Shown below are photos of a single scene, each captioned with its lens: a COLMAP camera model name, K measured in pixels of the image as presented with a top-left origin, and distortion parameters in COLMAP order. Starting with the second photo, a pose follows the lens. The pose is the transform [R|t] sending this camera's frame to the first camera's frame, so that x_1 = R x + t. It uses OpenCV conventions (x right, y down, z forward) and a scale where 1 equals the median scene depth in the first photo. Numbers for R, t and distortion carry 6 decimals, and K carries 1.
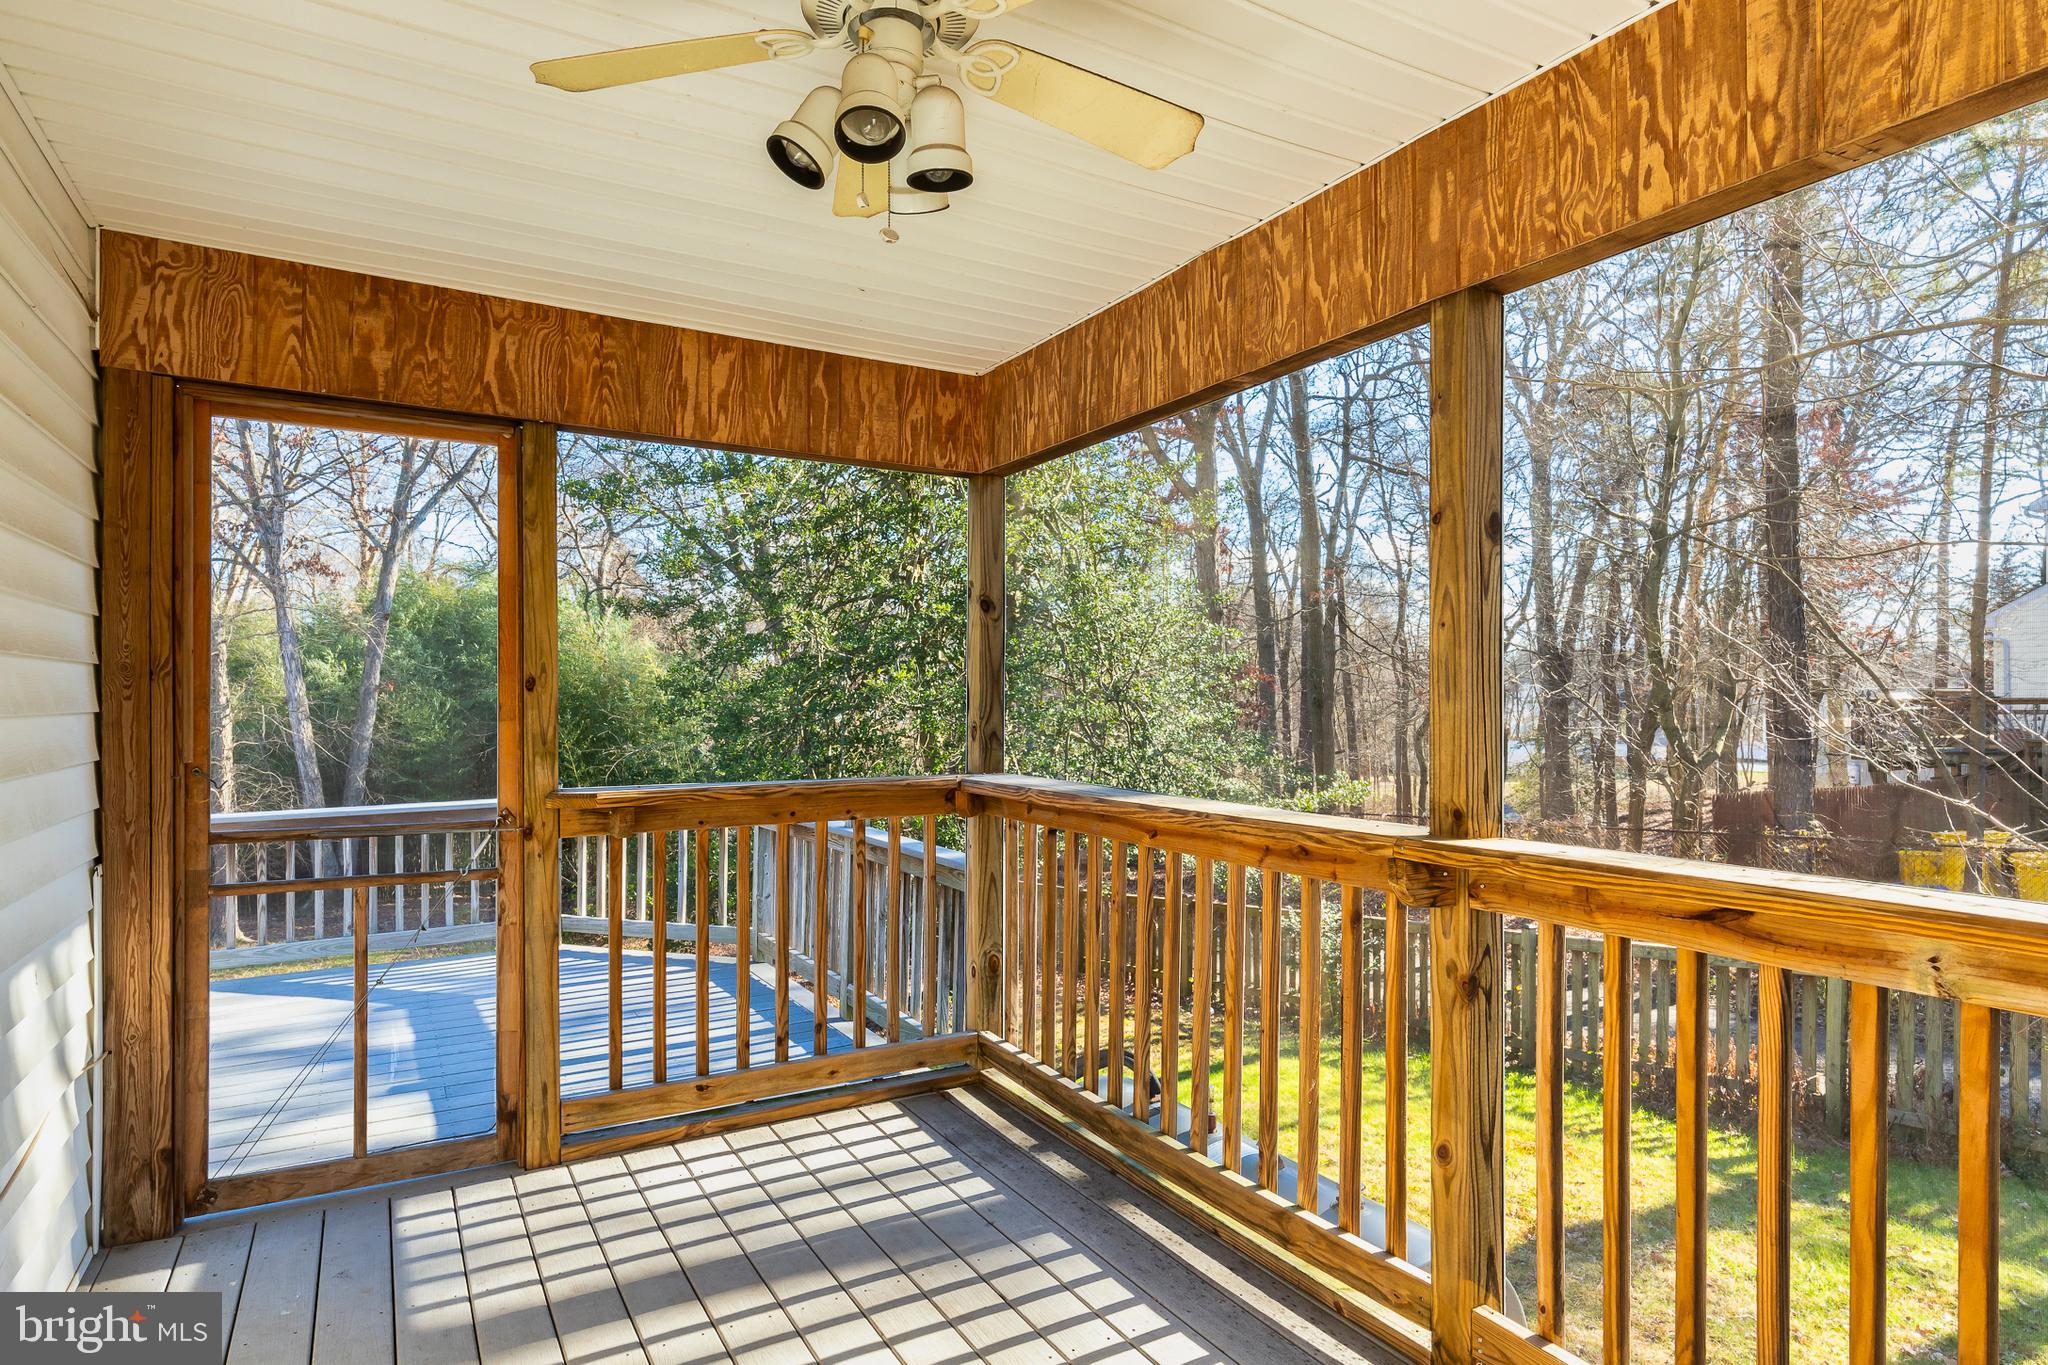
lens RADIAL K [[1148.7, 0, 988.9], [0, 1148.7, 682.8], [0, 0, 1]] dist [0.002930, 0.000287]
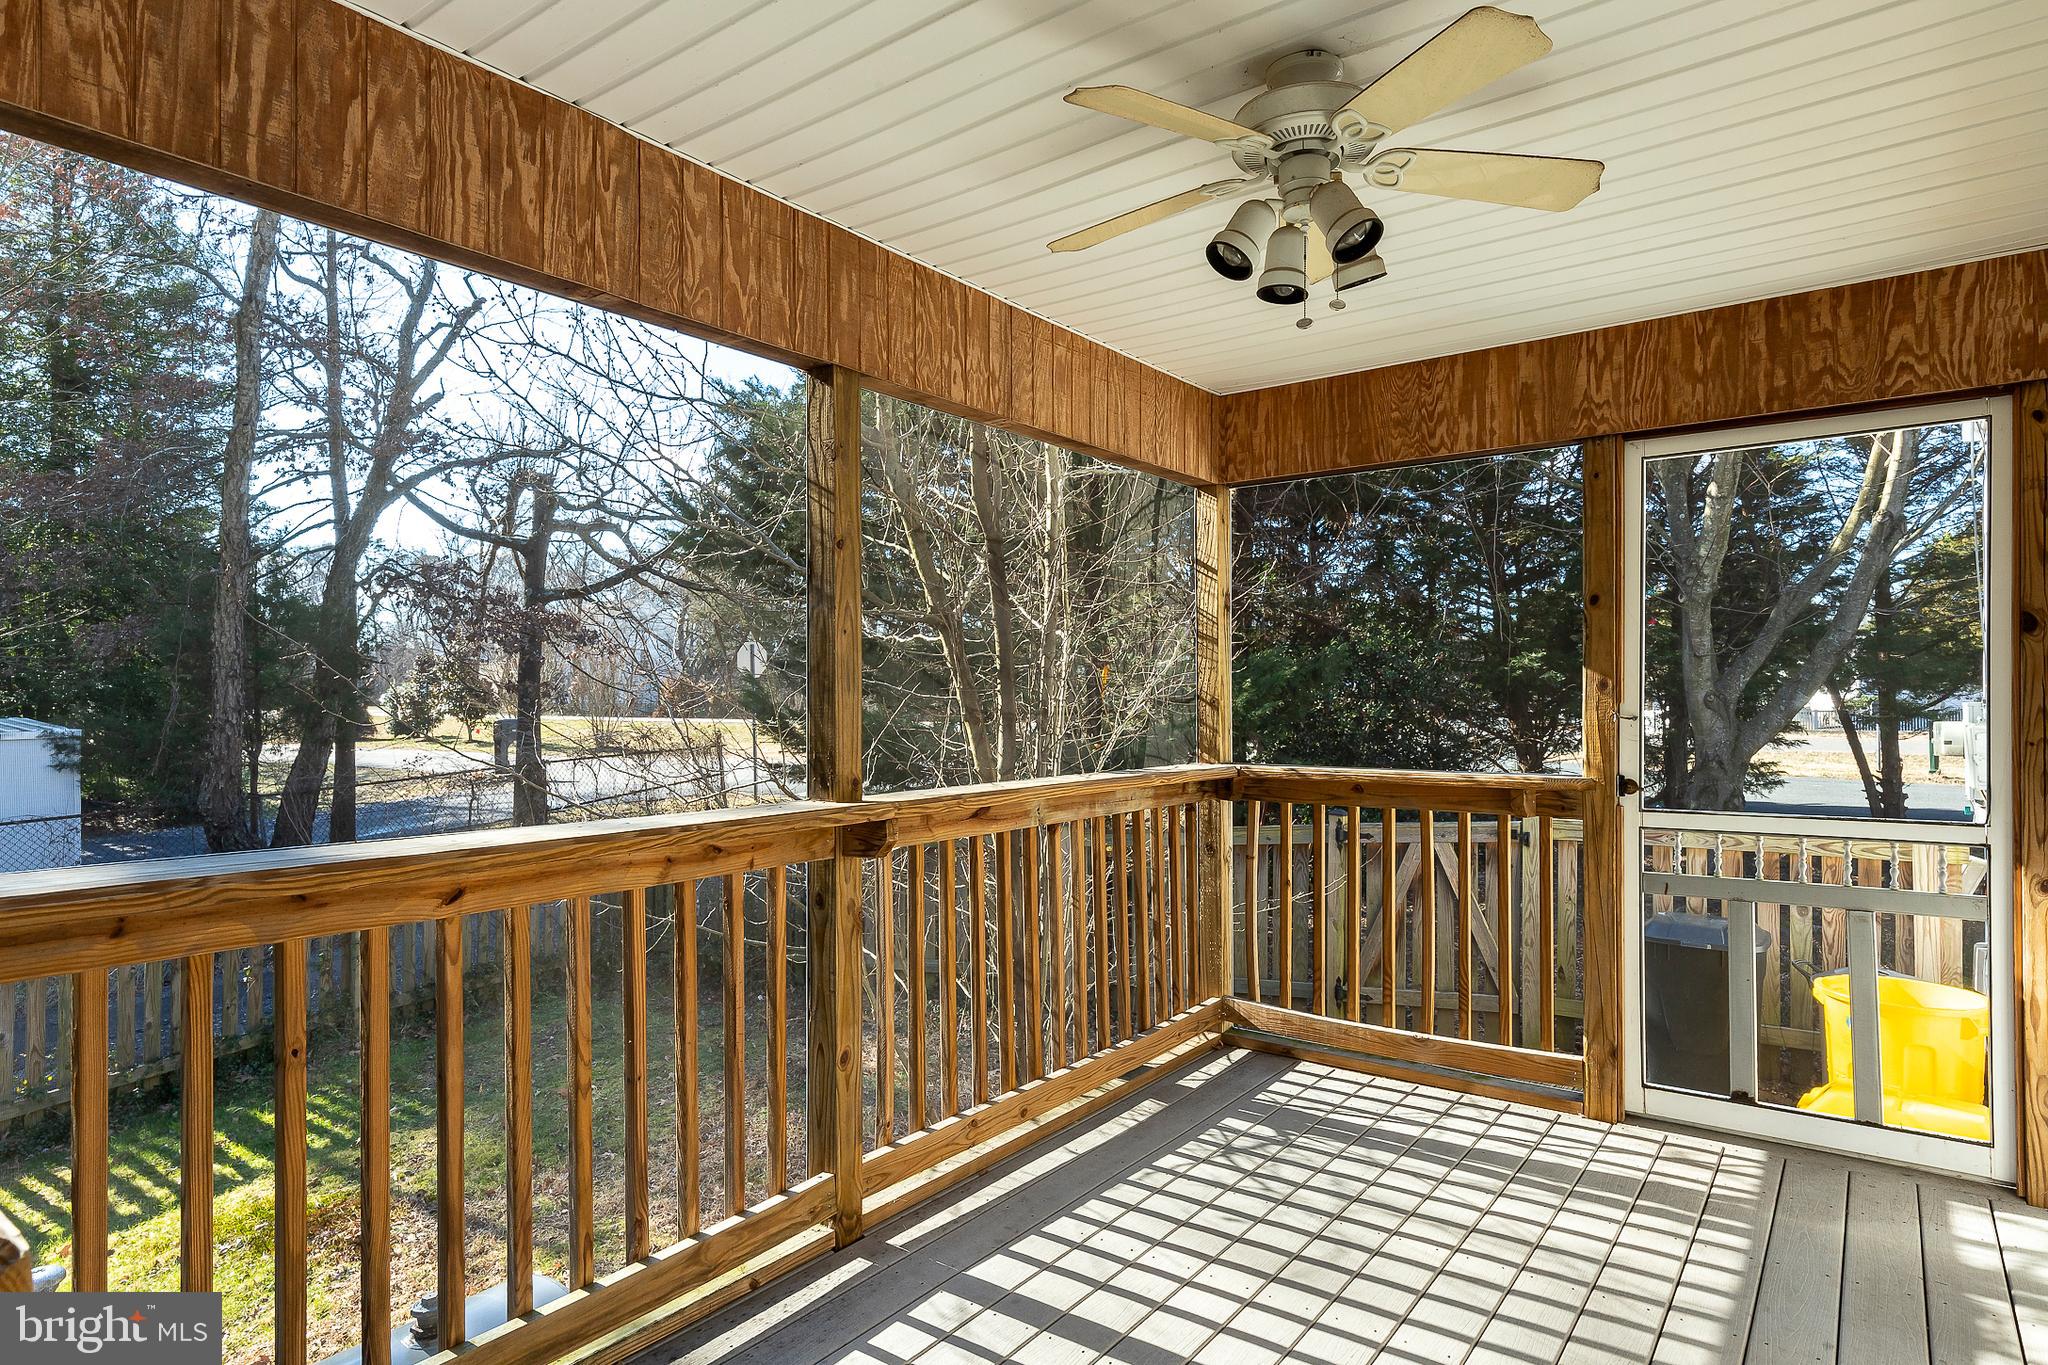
lens RADIAL K [[1148.7, 0, 988.9], [0, 1148.7, 682.8], [0, 0, 1]] dist [0.002930, 0.000287]
pose [[-0.394613, 0.013913, 0.918742, -0.295335], [-0.013700, 0.999685, -0.021023, 0.007275], [-0.918745, -0.020882, -0.394298, 0.506890]]
